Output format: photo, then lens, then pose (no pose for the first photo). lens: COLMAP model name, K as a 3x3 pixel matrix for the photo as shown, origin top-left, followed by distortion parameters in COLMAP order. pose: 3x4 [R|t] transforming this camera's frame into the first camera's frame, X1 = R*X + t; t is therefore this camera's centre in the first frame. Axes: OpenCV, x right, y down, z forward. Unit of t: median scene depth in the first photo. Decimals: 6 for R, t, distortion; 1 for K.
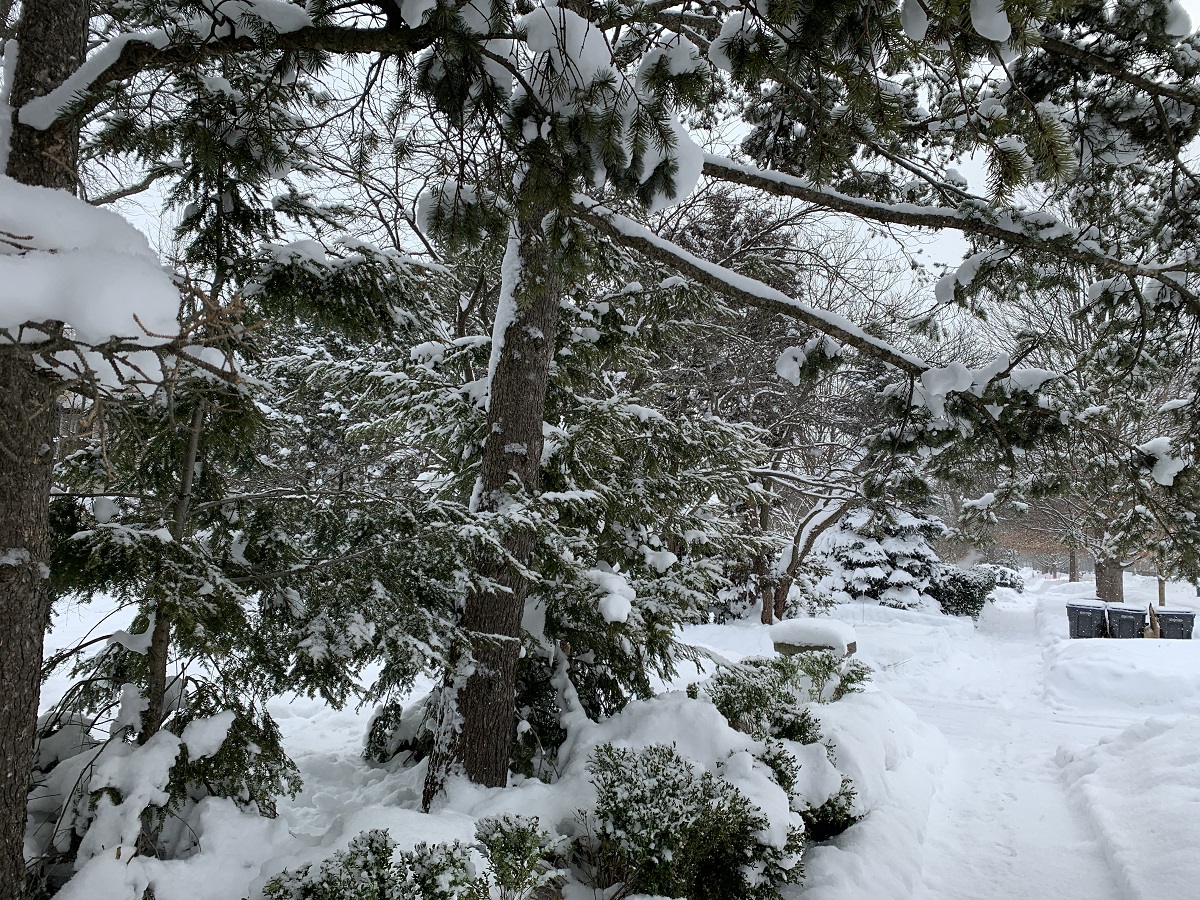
lens RADIAL K [[922.6, 0, 595.9], [0, 922.6, 452.2], [0, 0, 1]] dist [0.010367, -0.005494]
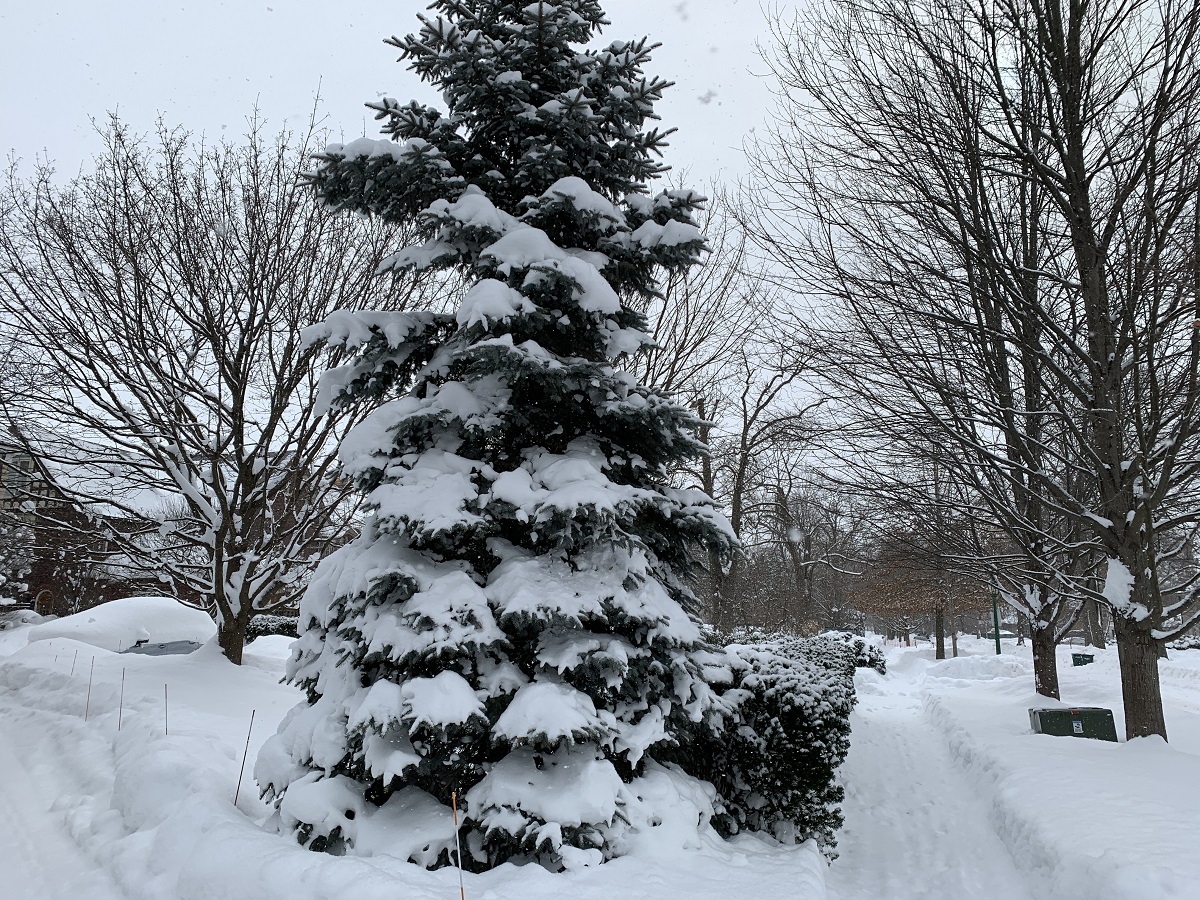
lens RADIAL K [[922.6, 0, 607.7], [0, 922.6, 450.1], [0, 0, 1]] dist [0.010367, -0.005494]
pose [[0.985790, 0.006100, 0.167870, 0.300194], [0.007255, 0.996862, -0.078832, 0.083405], [-0.167824, 0.078930, 0.982652, 0.737444]]
